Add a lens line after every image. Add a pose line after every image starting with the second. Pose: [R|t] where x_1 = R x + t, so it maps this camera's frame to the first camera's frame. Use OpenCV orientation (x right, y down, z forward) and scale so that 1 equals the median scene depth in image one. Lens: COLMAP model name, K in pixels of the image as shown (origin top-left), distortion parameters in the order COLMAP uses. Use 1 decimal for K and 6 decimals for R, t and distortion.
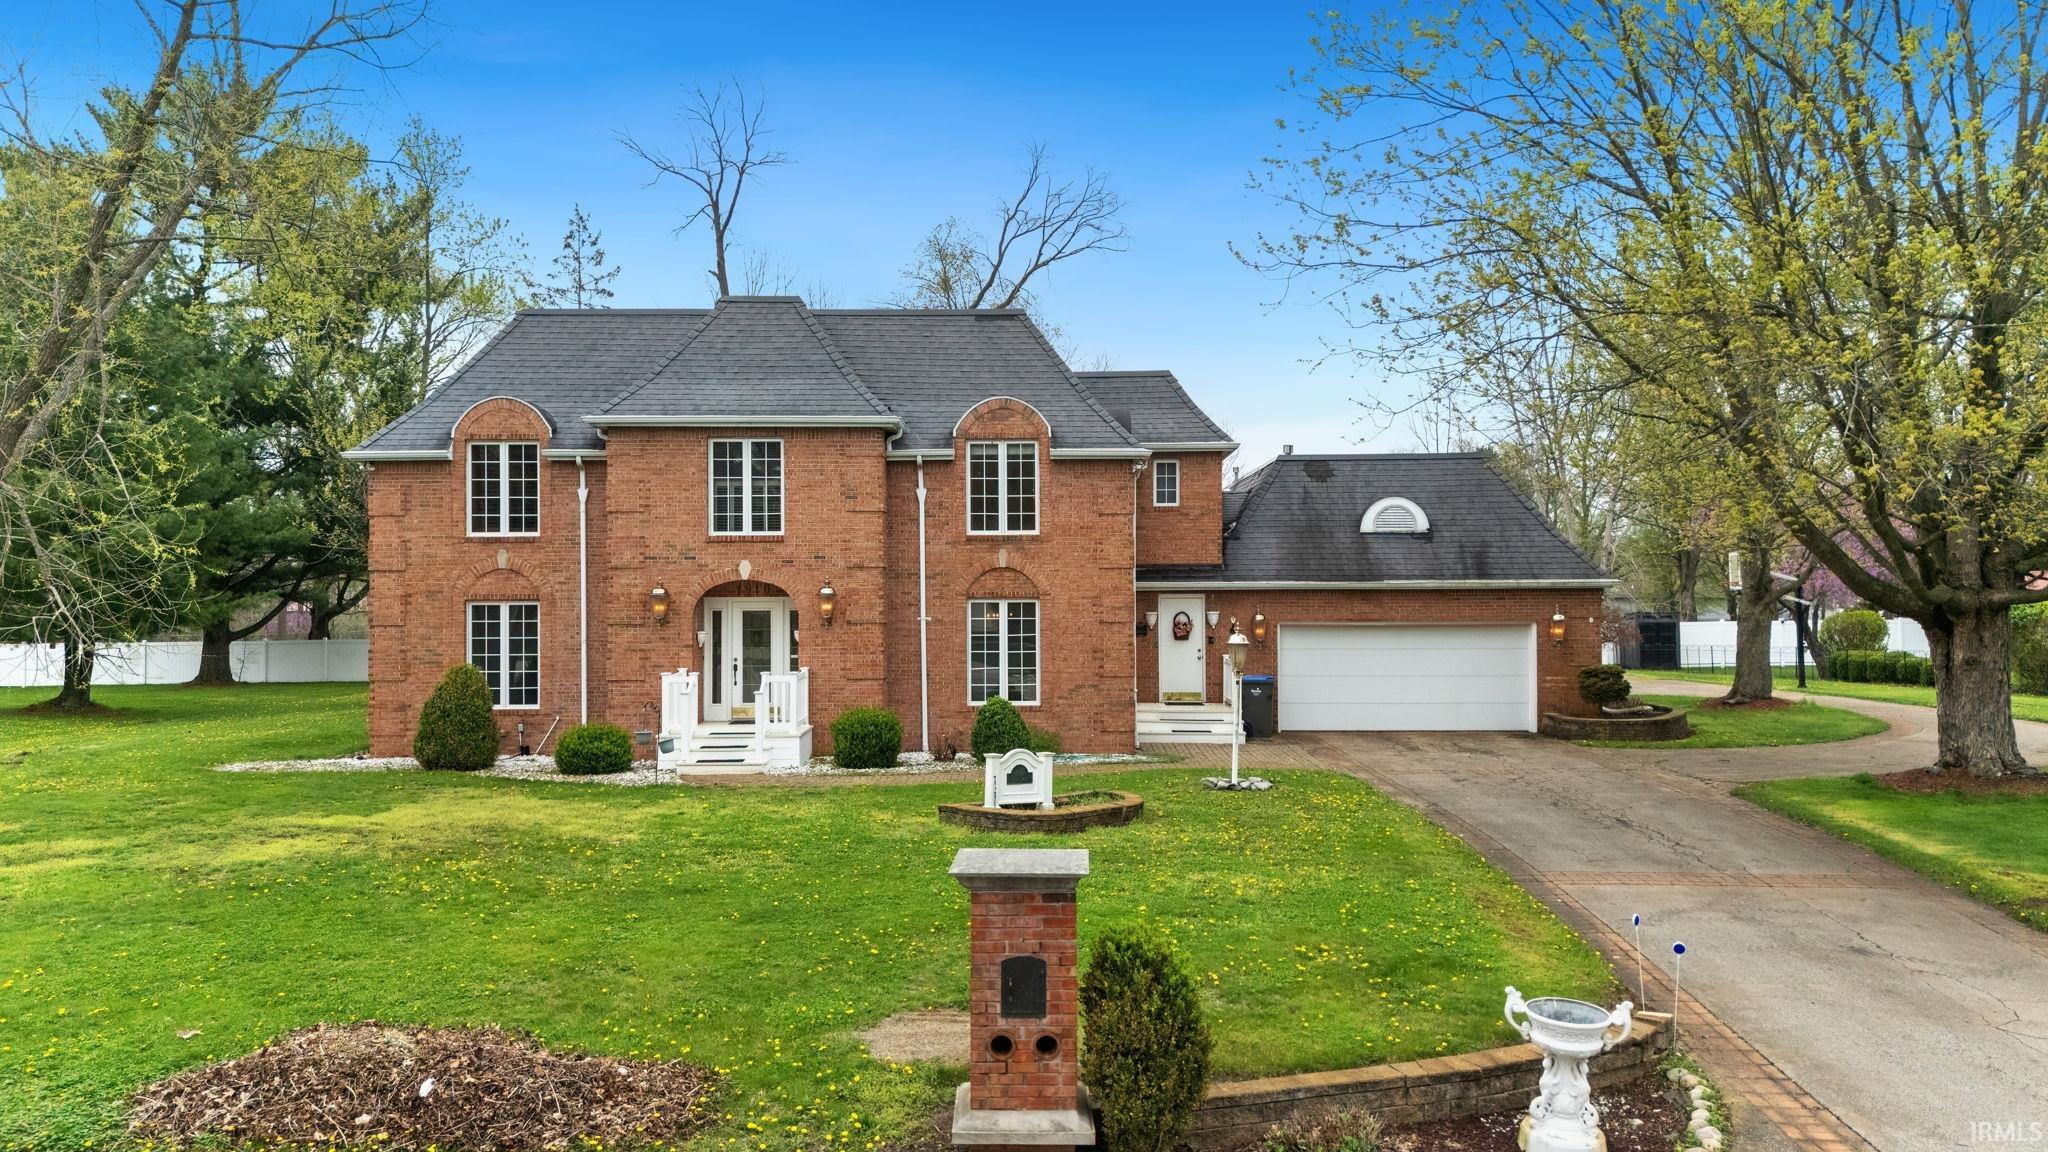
lens RADIAL K [[1513.8, 0, 1032.9], [0, 1513.8, 579.1], [0, 0, 1]] dist [0.011083, 0.000245]
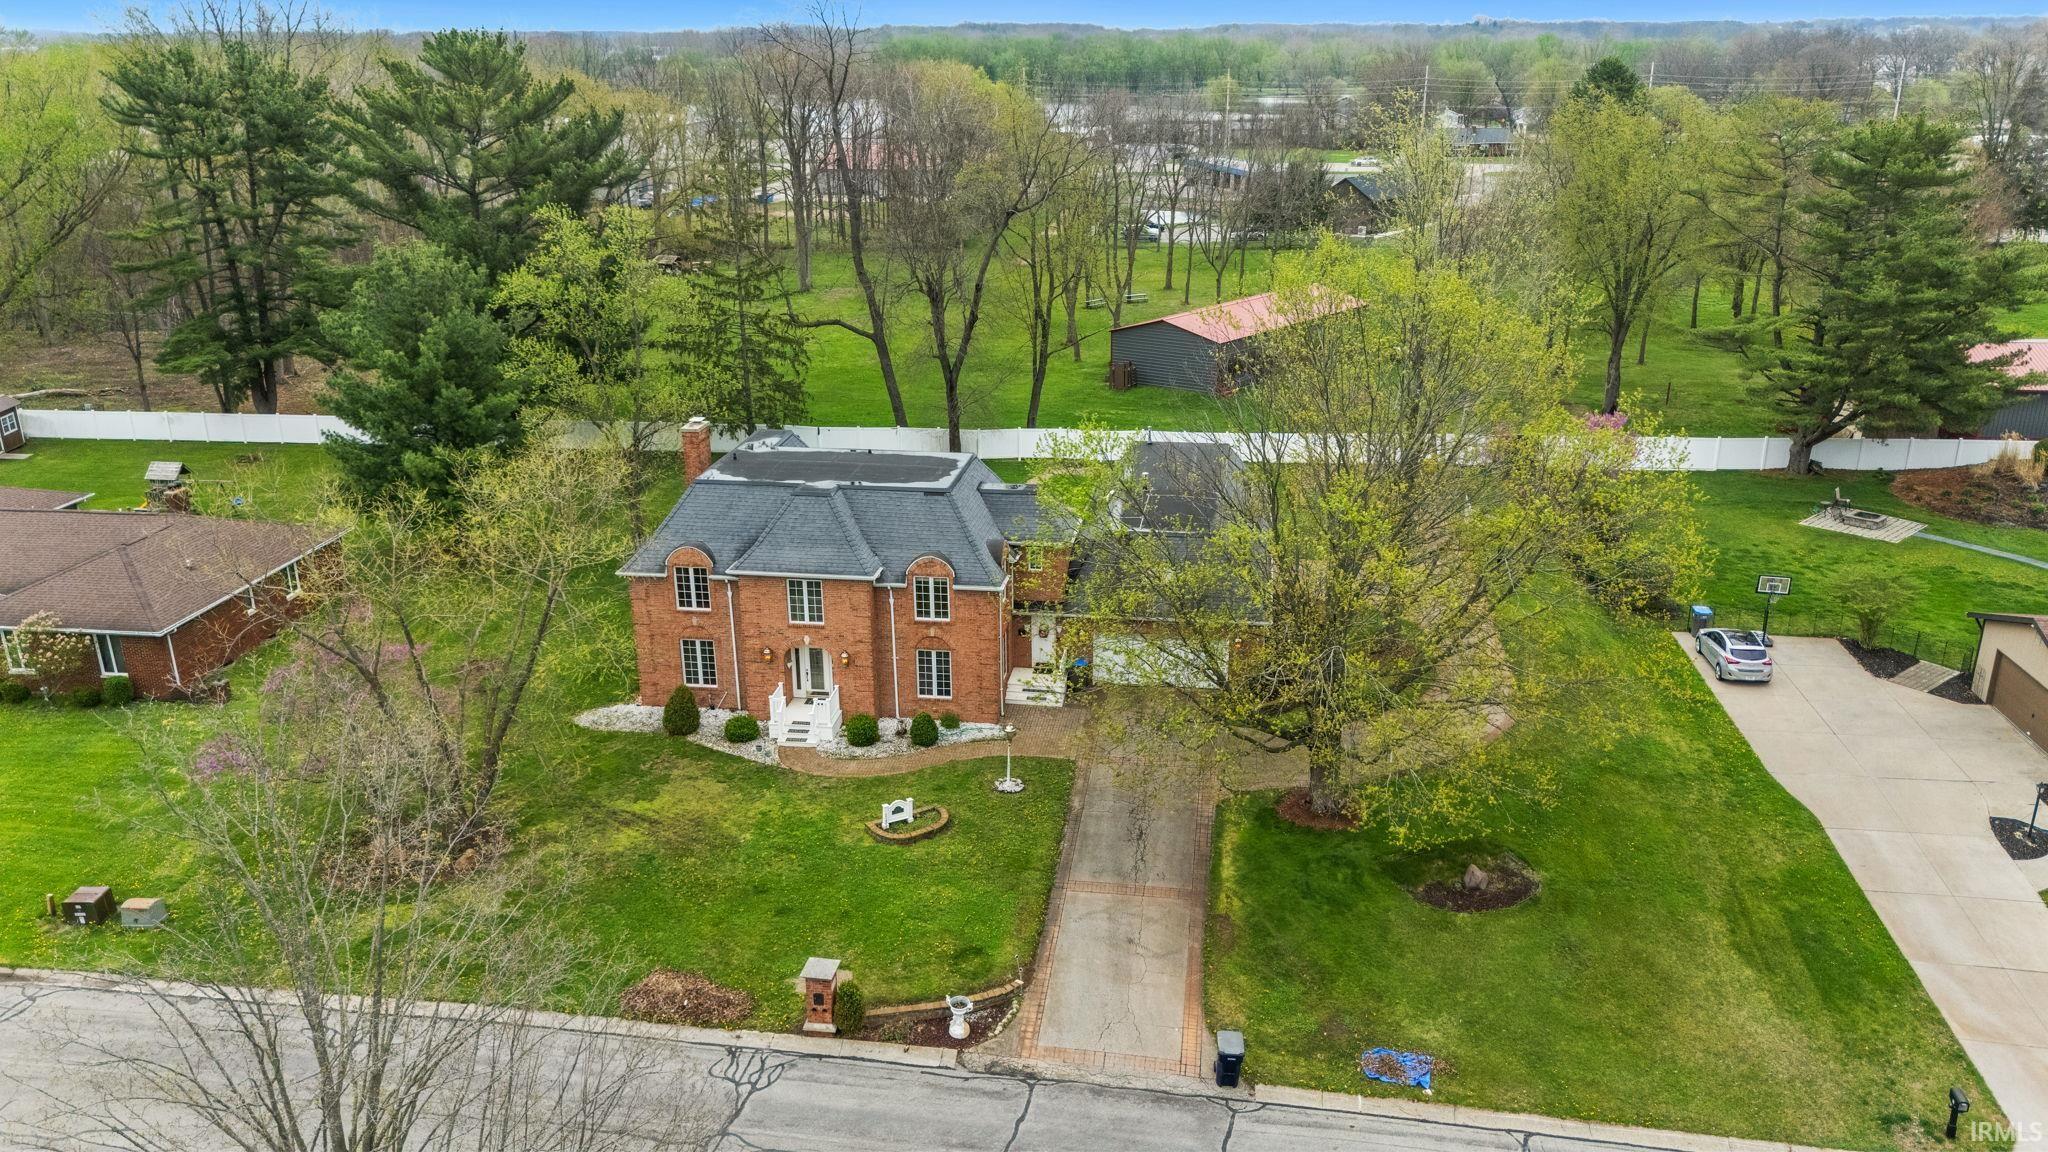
lens RADIAL K [[1513.8, 0, 1018.7], [0, 1513.8, 574.8], [0, 0, 1]] dist [0.011083, 0.000245]
pose [[0.989849, 0.041243, -0.136004, 0.366061], [0.008836, 0.937255, 0.348534, -0.788837], [0.141845, -0.346198, 0.927376, -0.831652]]
